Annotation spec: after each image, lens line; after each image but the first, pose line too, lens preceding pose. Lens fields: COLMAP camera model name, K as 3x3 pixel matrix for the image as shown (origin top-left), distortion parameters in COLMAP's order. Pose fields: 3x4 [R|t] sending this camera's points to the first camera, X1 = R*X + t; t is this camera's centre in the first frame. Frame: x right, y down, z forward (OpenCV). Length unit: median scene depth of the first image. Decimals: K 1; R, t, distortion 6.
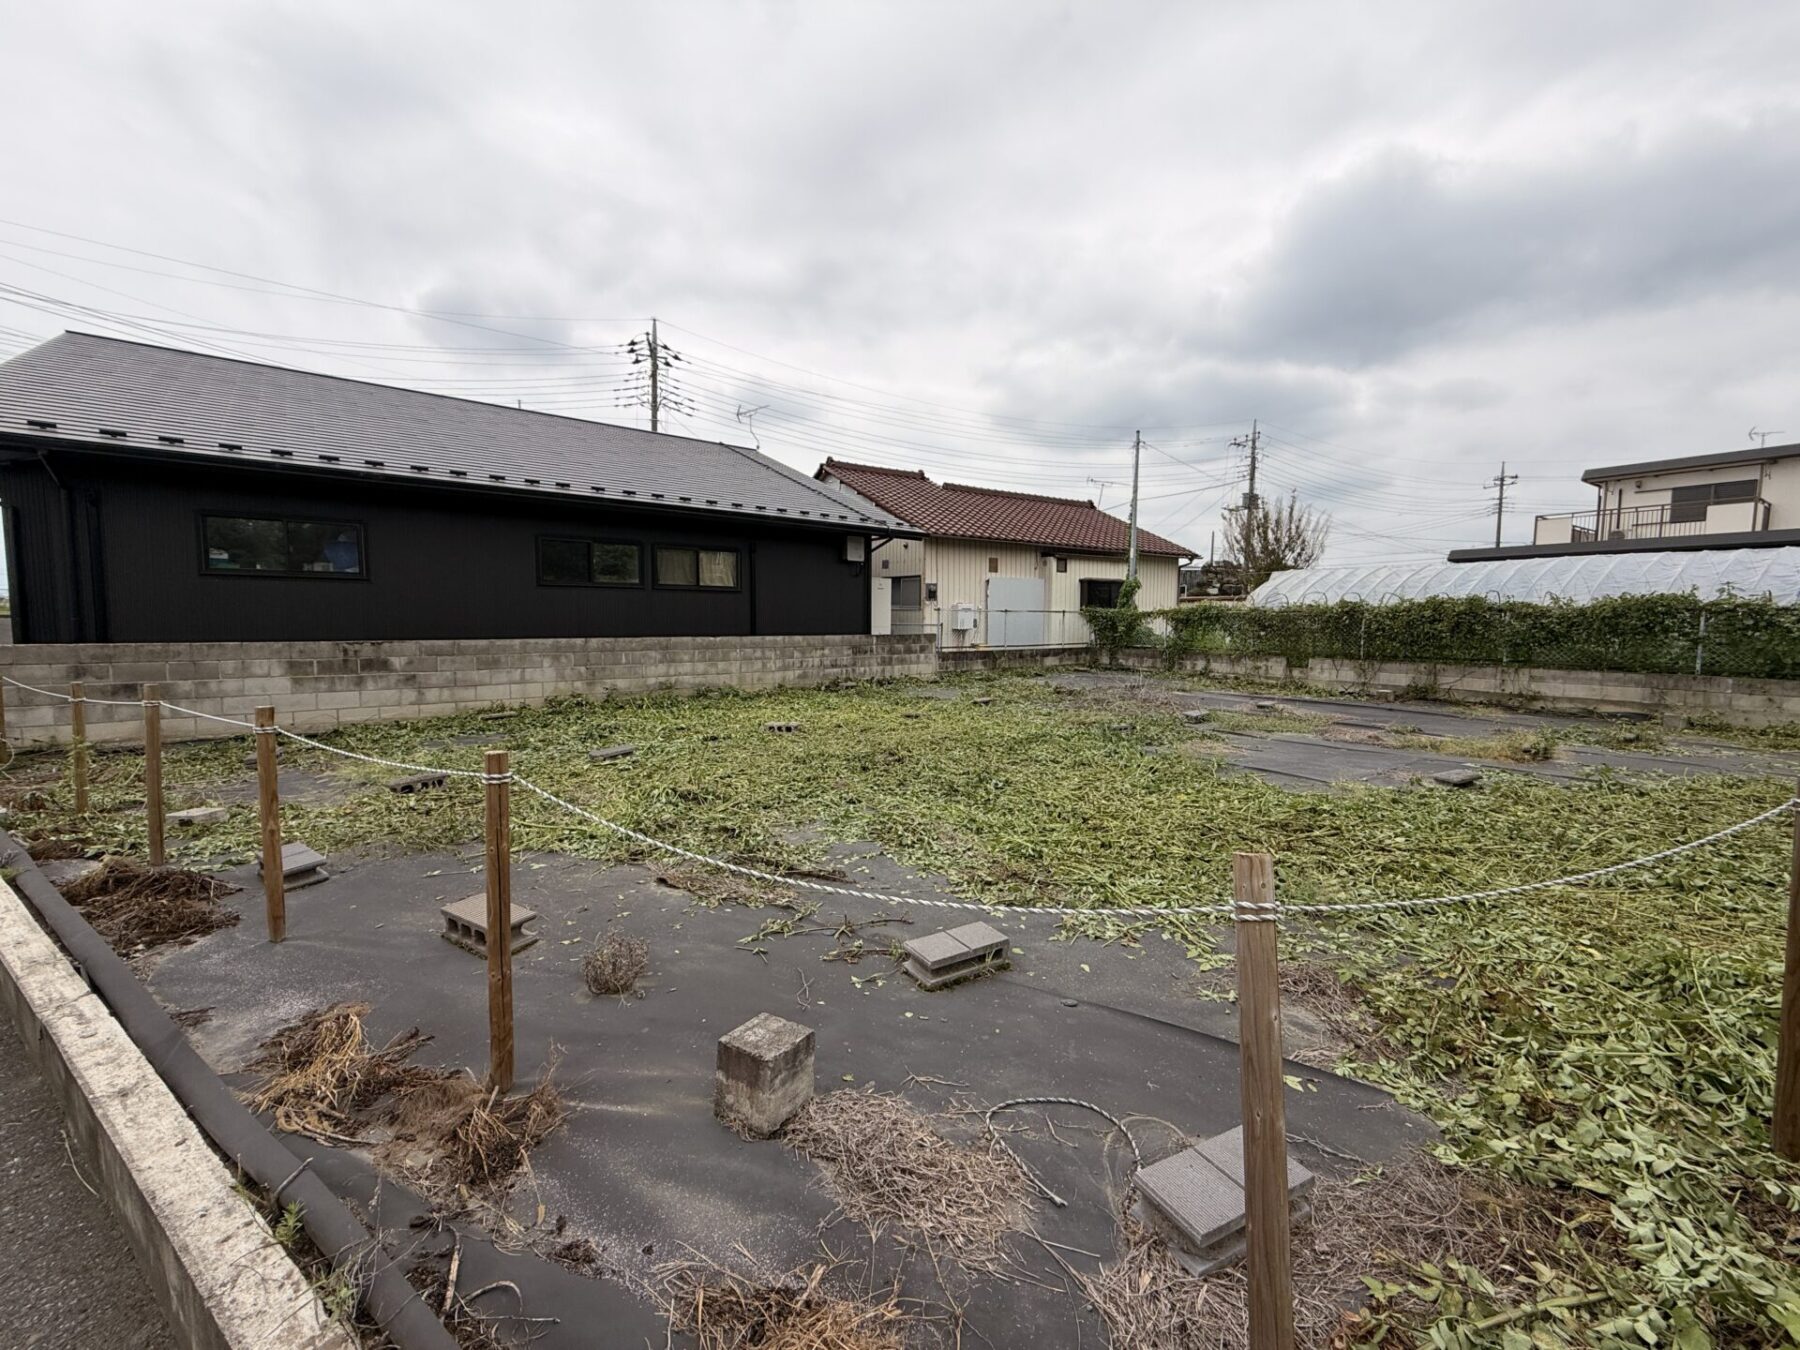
lens RADIAL K [[718.1, 0, 901.4], [0, 718.1, 671.1], [0, 0, 1]] dist [0.000838, -0.000263]
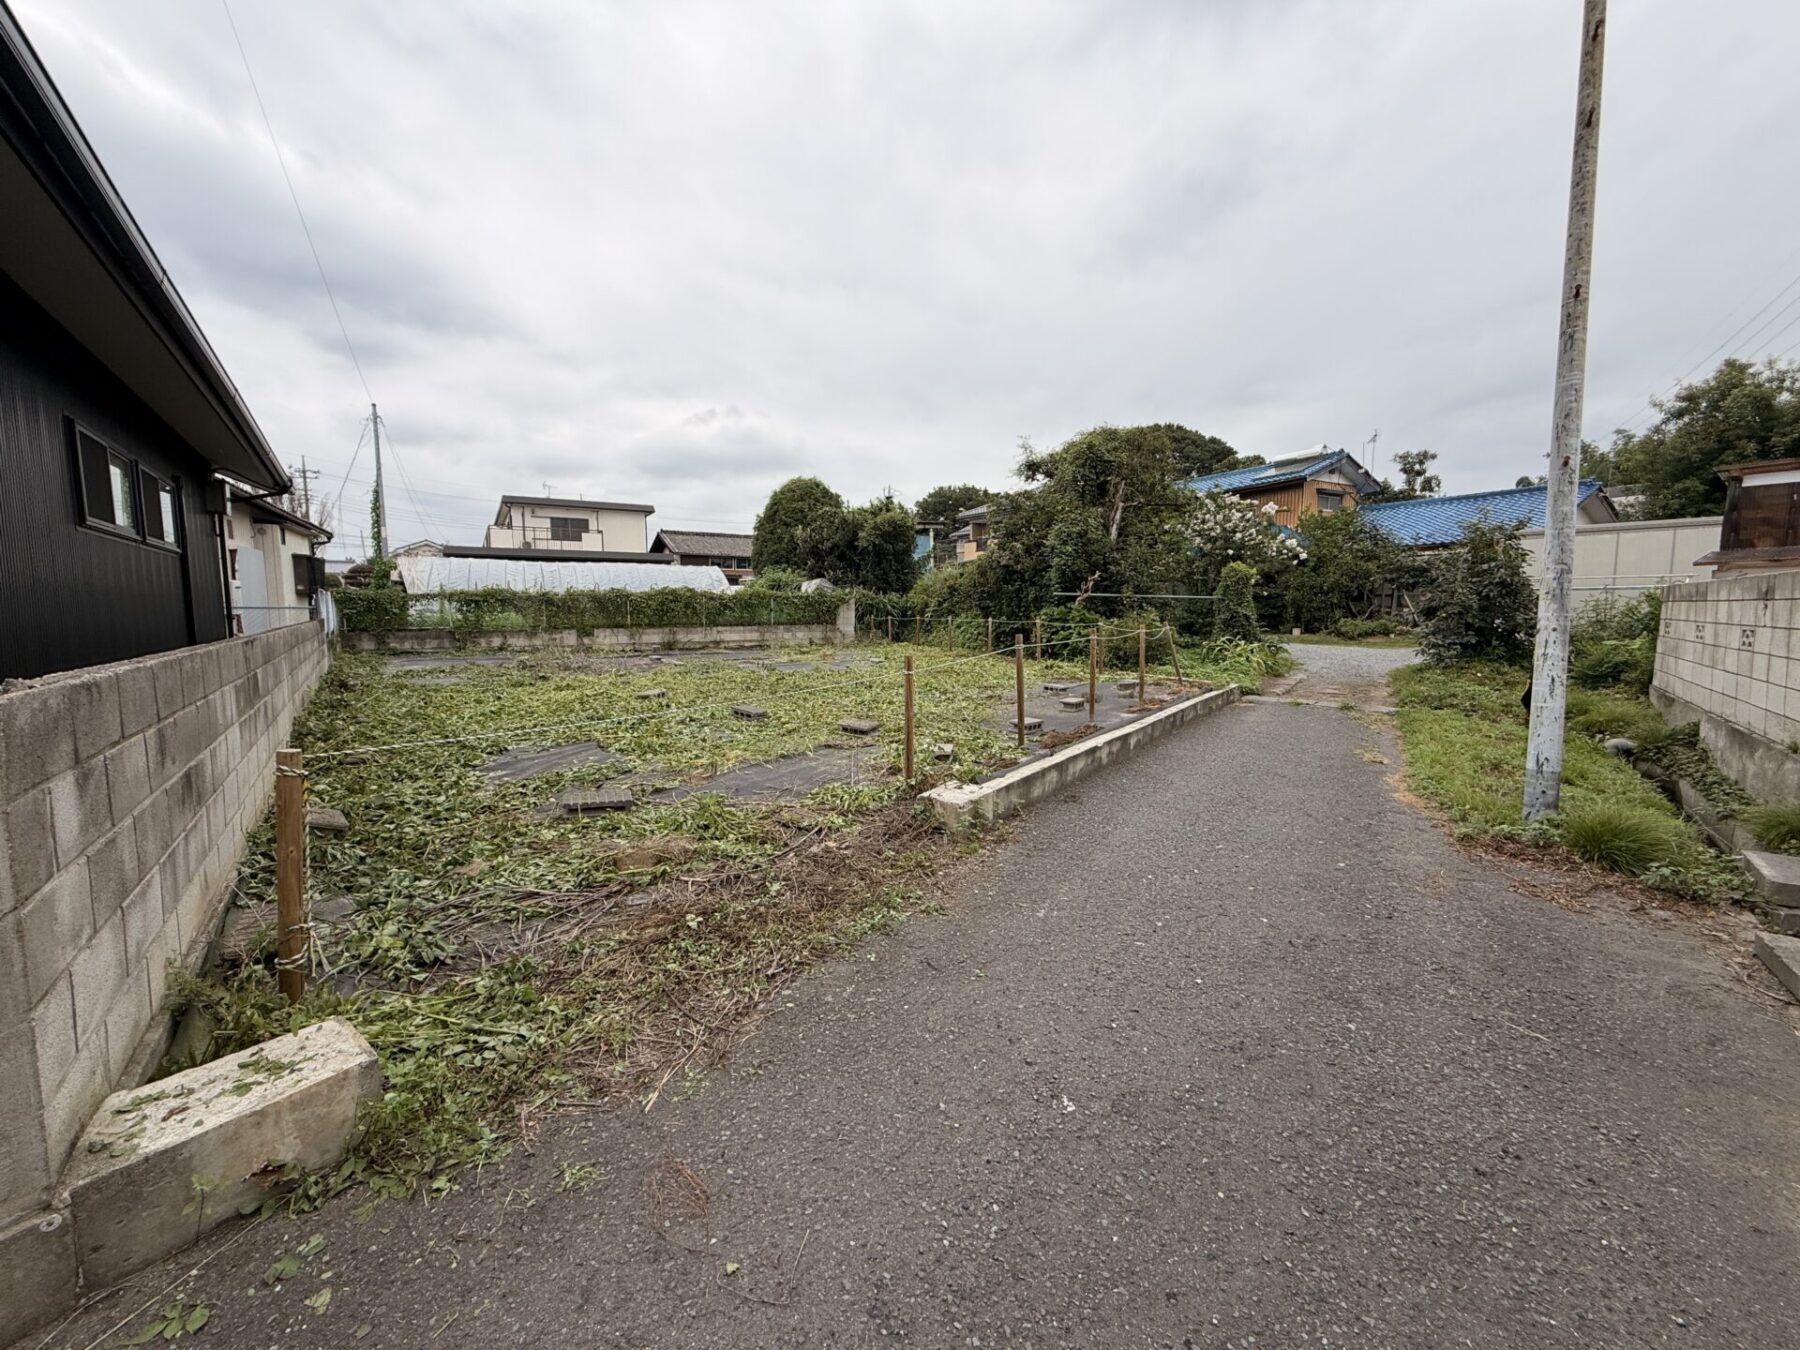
lens RADIAL K [[718.1, 0, 892.6], [0, 718.1, 674.0], [0, 0, 1]] dist [0.000838, -0.000263]
pose [[0.047524, -0.099187, 0.993933, -0.842312], [0.076207, 0.992517, 0.095402, -0.021799], [-0.995959, 0.071211, 0.054727, 0.382504]]
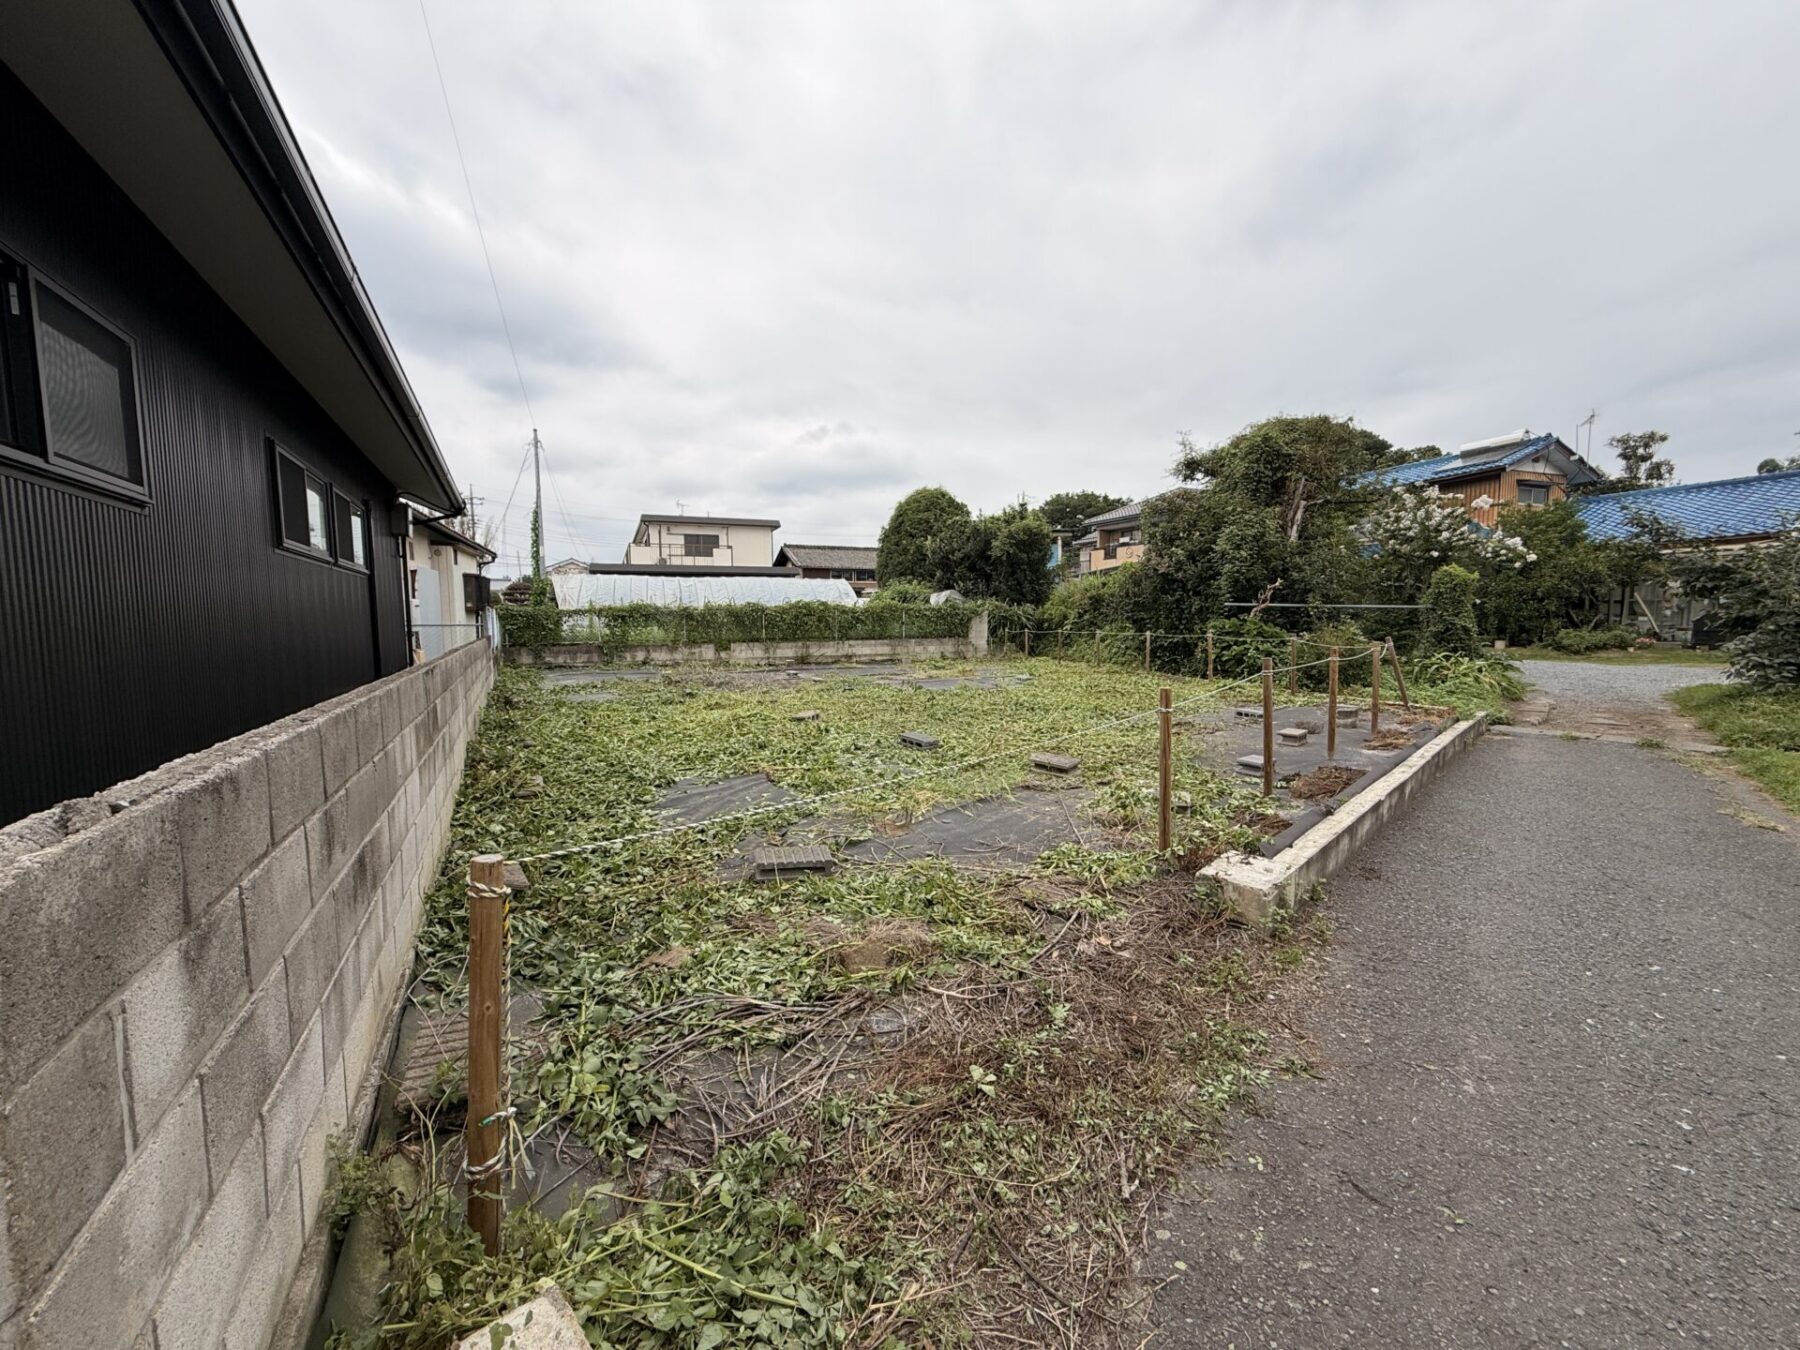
lens RADIAL K [[718.1, 0, 891.7], [0, 718.1, 674.5], [0, 0, 1]] dist [0.000838, -0.000263]
pose [[0.198744, -0.084452, 0.976406, -0.780669], [0.082032, 0.994218, 0.069295, -0.030815], [-0.976612, 0.066325, 0.204523, 0.444844]]
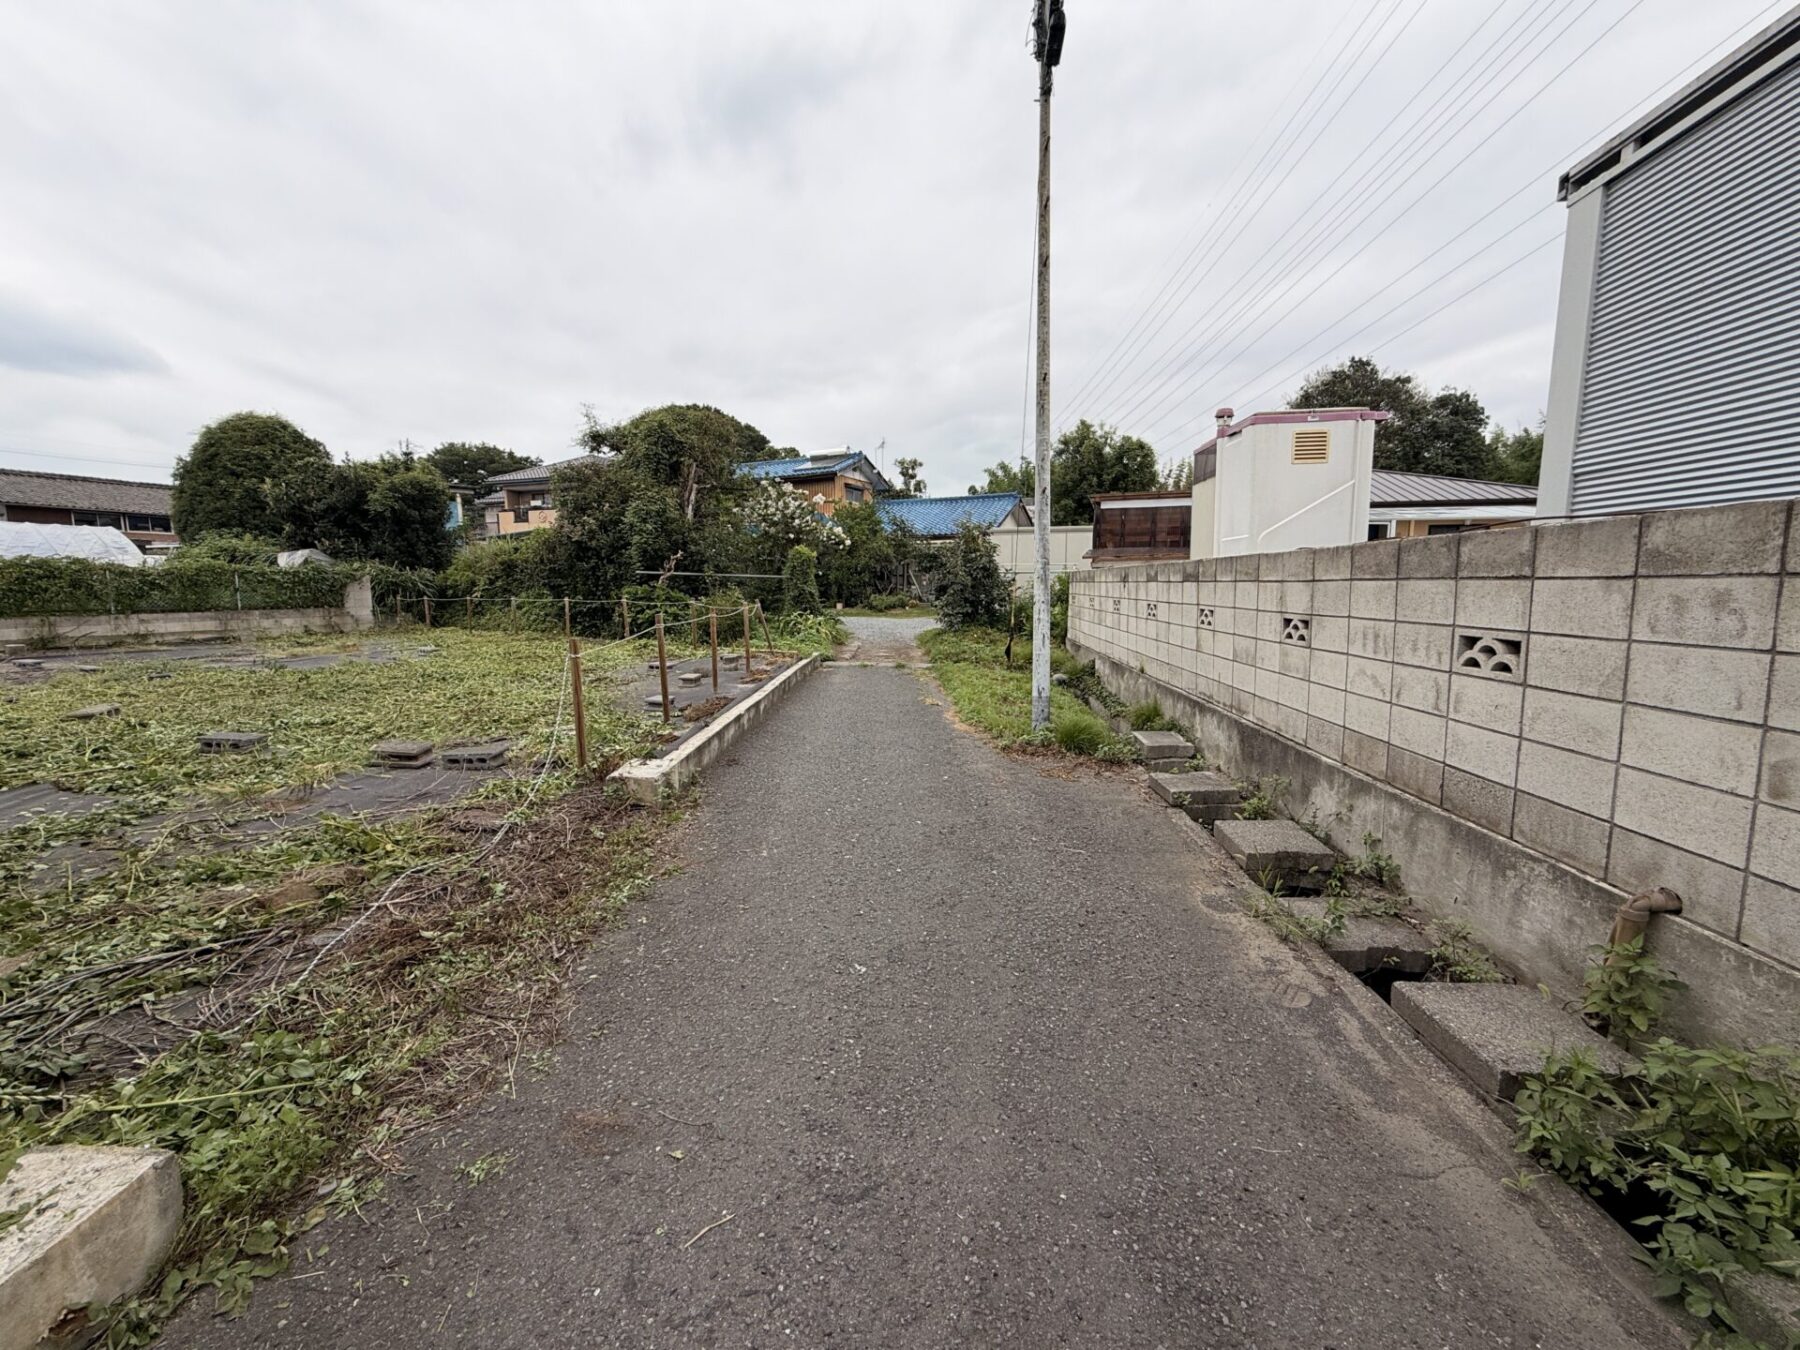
lens RADIAL K [[718.1, 0, 898.8], [0, 718.1, 672.7], [0, 0, 1]] dist [0.000838, -0.000263]
pose [[-0.538261, -0.109287, 0.835662, -0.865182], [0.061170, 0.983875, 0.168071, -0.029263], [-0.840555, 0.141583, -0.522896, 0.449610]]
